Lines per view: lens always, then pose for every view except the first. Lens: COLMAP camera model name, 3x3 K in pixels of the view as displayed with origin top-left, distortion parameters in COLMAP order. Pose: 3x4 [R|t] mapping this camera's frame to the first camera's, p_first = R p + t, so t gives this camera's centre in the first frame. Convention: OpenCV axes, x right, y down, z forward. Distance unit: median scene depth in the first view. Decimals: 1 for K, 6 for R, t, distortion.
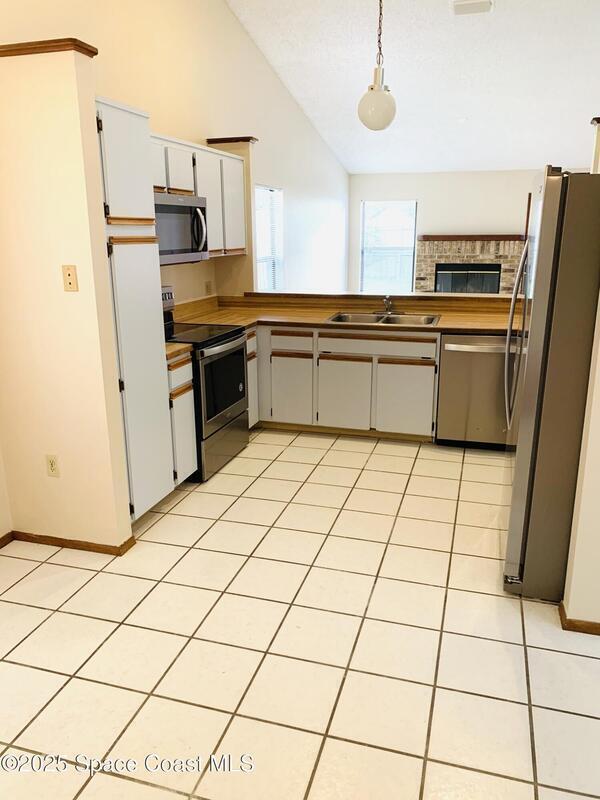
lens RADIAL K [[610.3, 0, 299.5], [0, 610.3, 400.9], [0, 0, 1]] dist [0.033515, -0.064987]
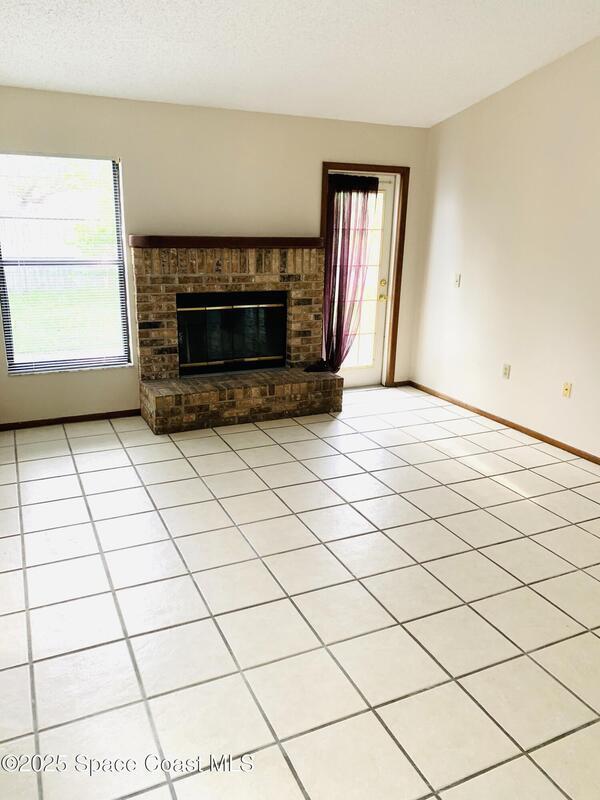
lens RADIAL K [[610.3, 0, 296.3], [0, 610.3, 402.6], [0, 0, 1]] dist [0.033515, -0.064987]
pose [[0.749546, -0.168027, 0.640271, -0.037294], [0.151045, 0.985144, 0.081709, -0.166717], [-0.644489, 0.035465, 0.763791, 0.573748]]
